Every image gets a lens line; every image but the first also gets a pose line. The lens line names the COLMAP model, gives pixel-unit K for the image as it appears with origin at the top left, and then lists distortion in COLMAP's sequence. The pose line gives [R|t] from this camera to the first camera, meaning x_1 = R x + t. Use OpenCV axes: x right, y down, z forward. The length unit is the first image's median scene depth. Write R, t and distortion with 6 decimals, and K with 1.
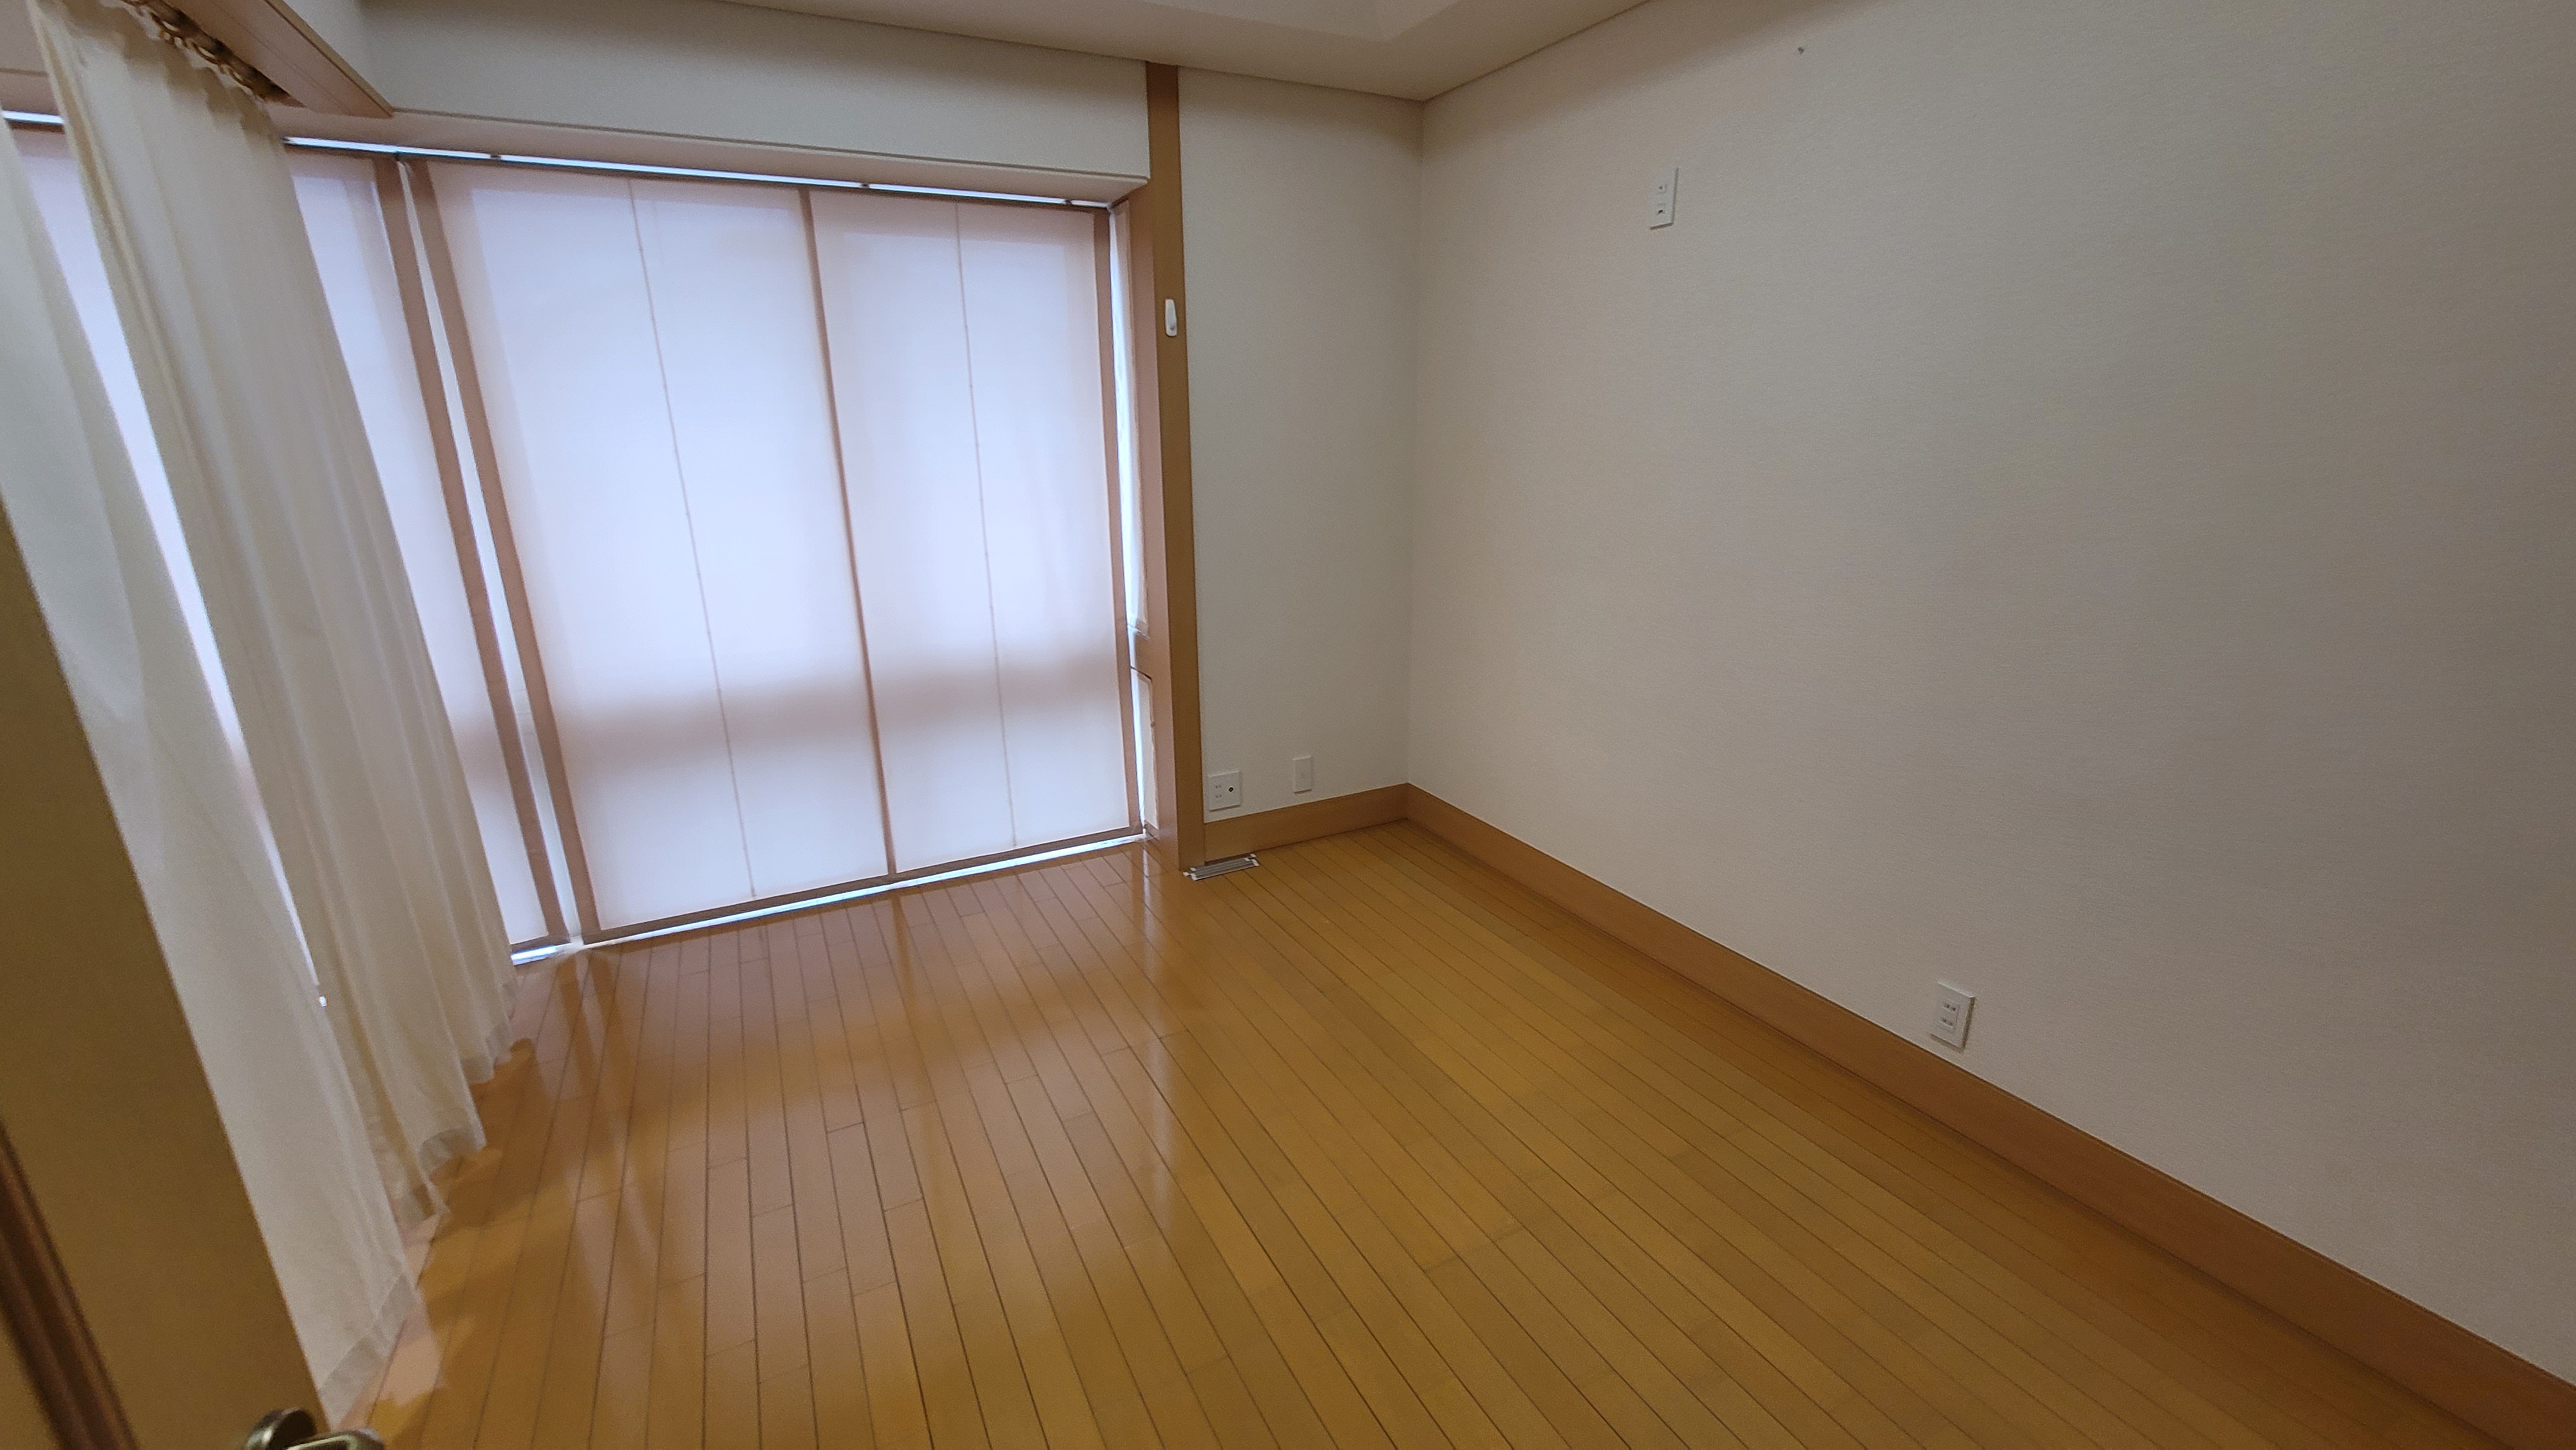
lens RADIAL K [[1058.5, 0, 1288.0], [0, 1058.5, 725.0], [0, 0, 1]] dist [0.002317, 0.000154]
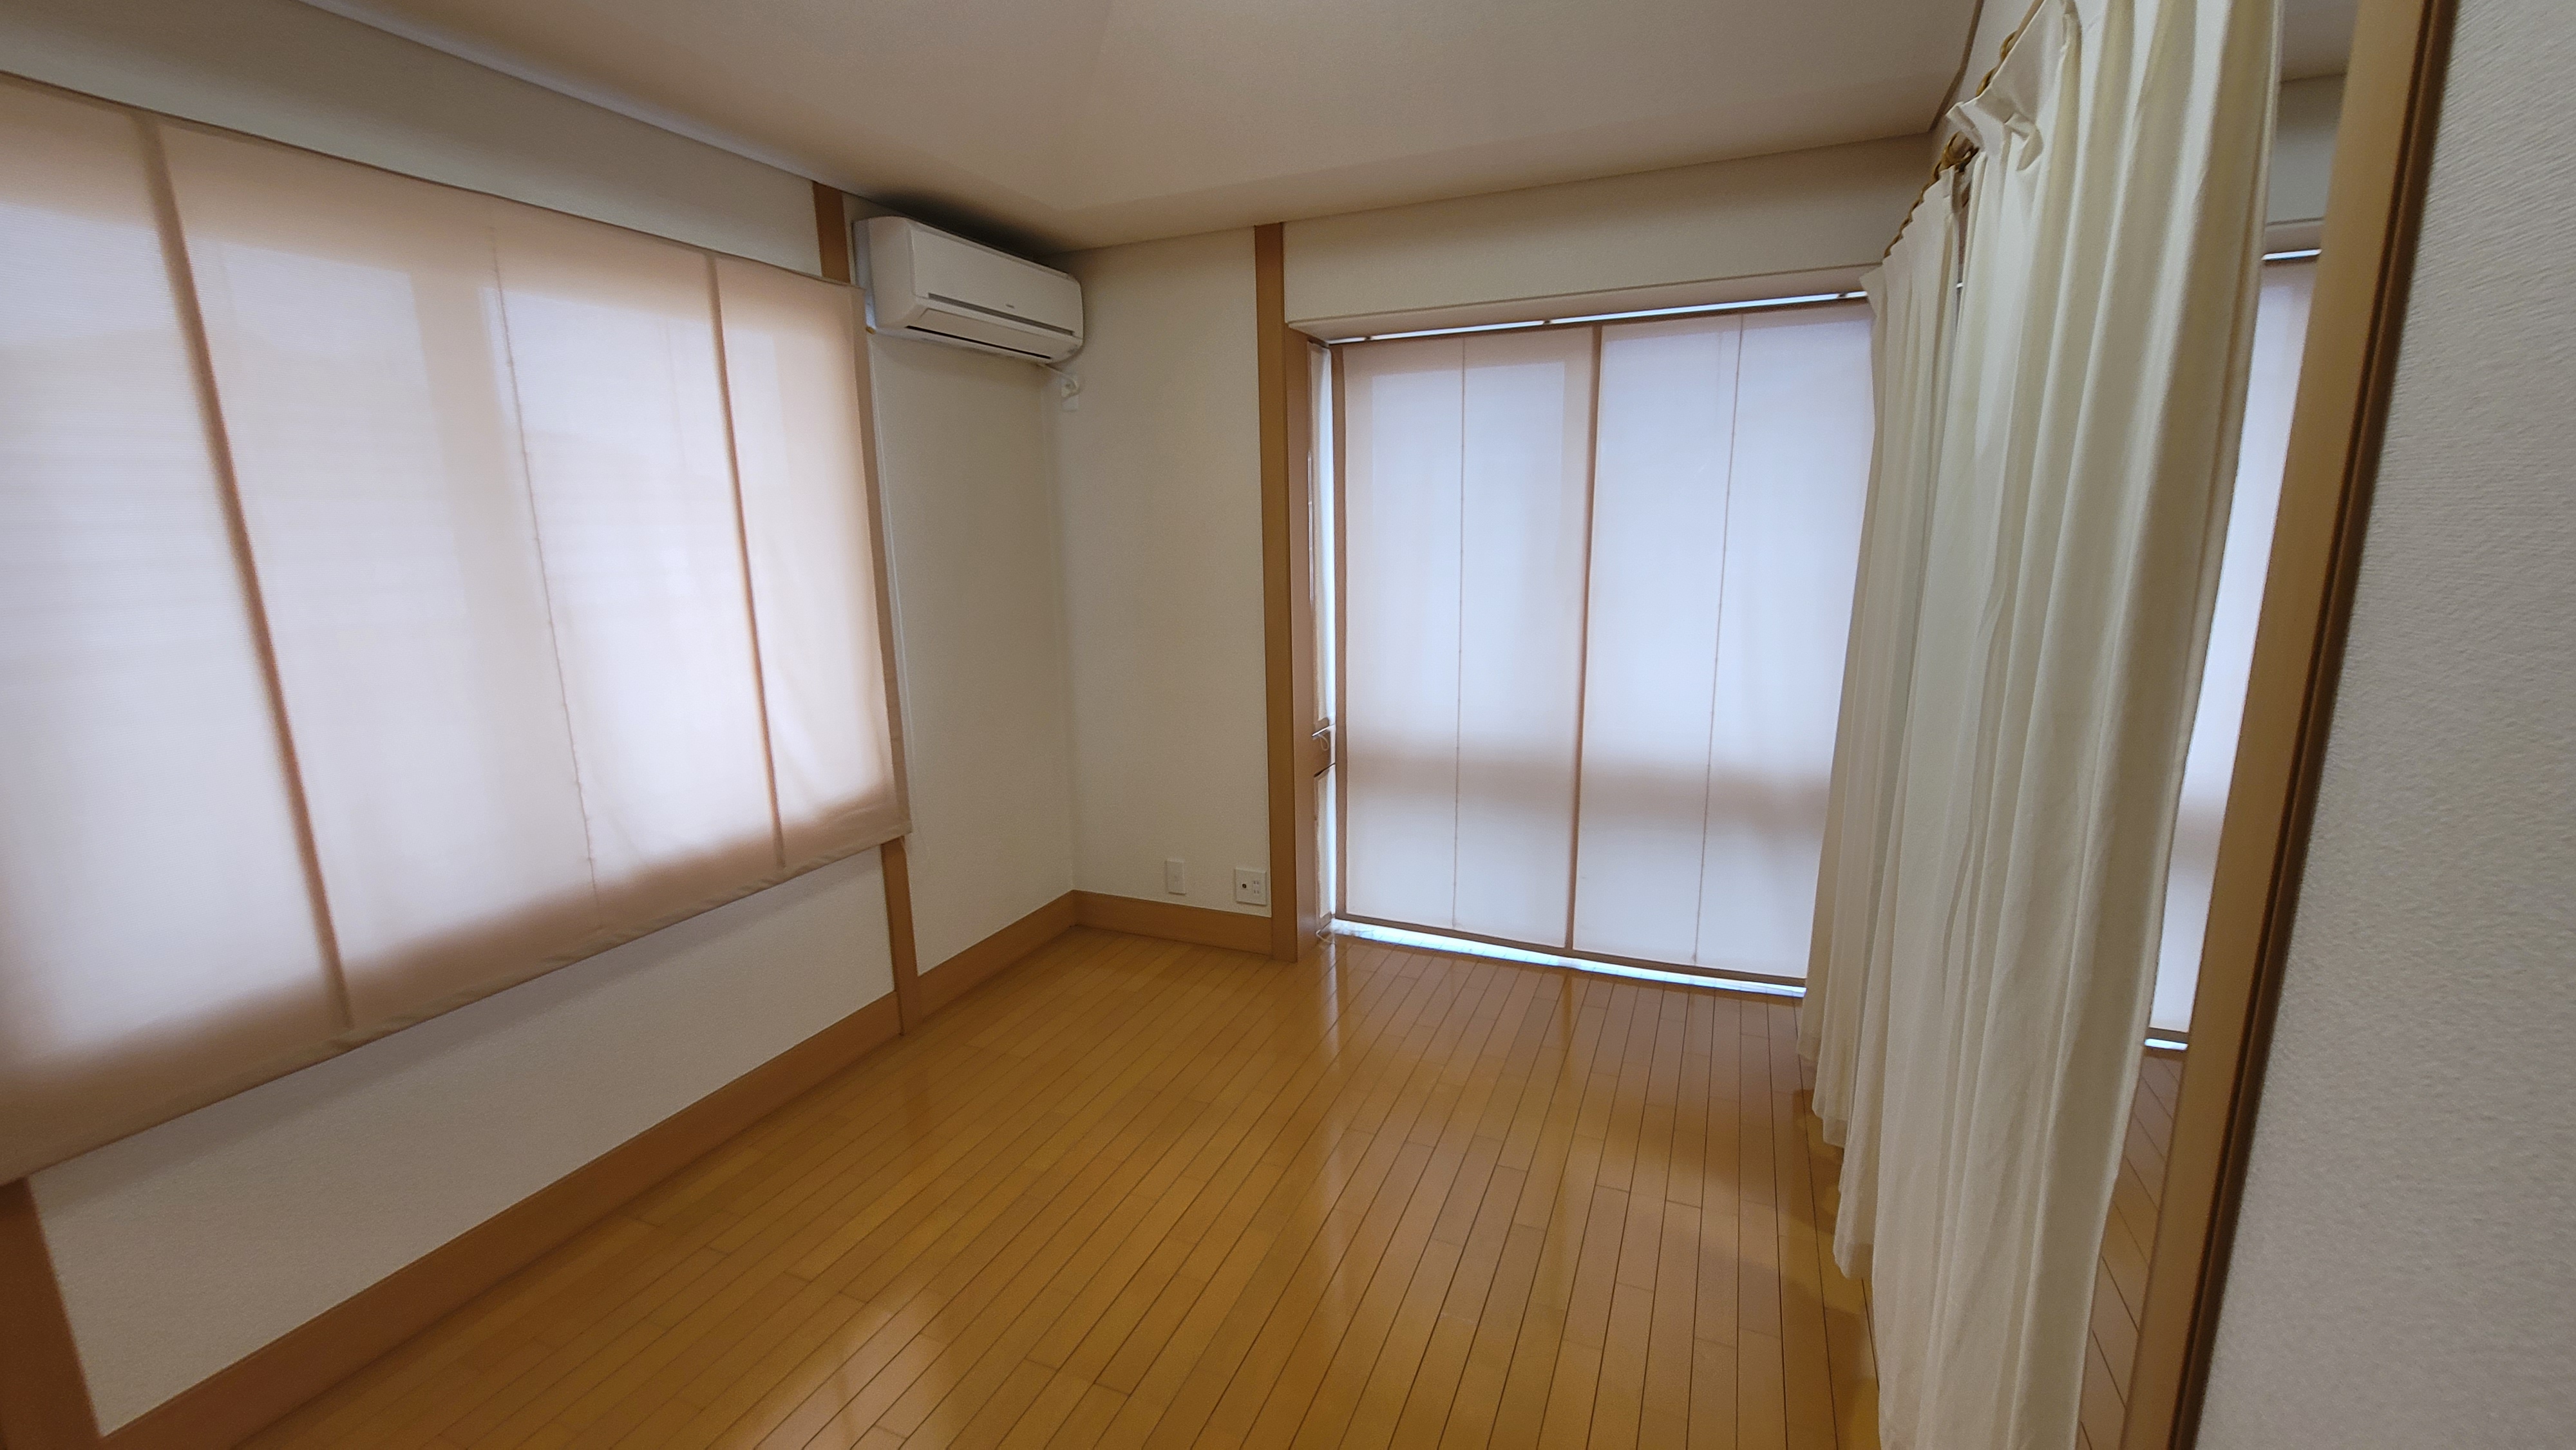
lens RADIAL K [[1038.9, 0, 1288.0], [0, 1038.9, 725.0], [0, 0, 1]] dist [-0.013278, -0.000064]
pose [[0.618329, 0.152734, -0.770936, 0.251107], [-0.218775, 0.975613, 0.017815, -0.041512], [0.754855, 0.157646, 0.636664, 0.124223]]
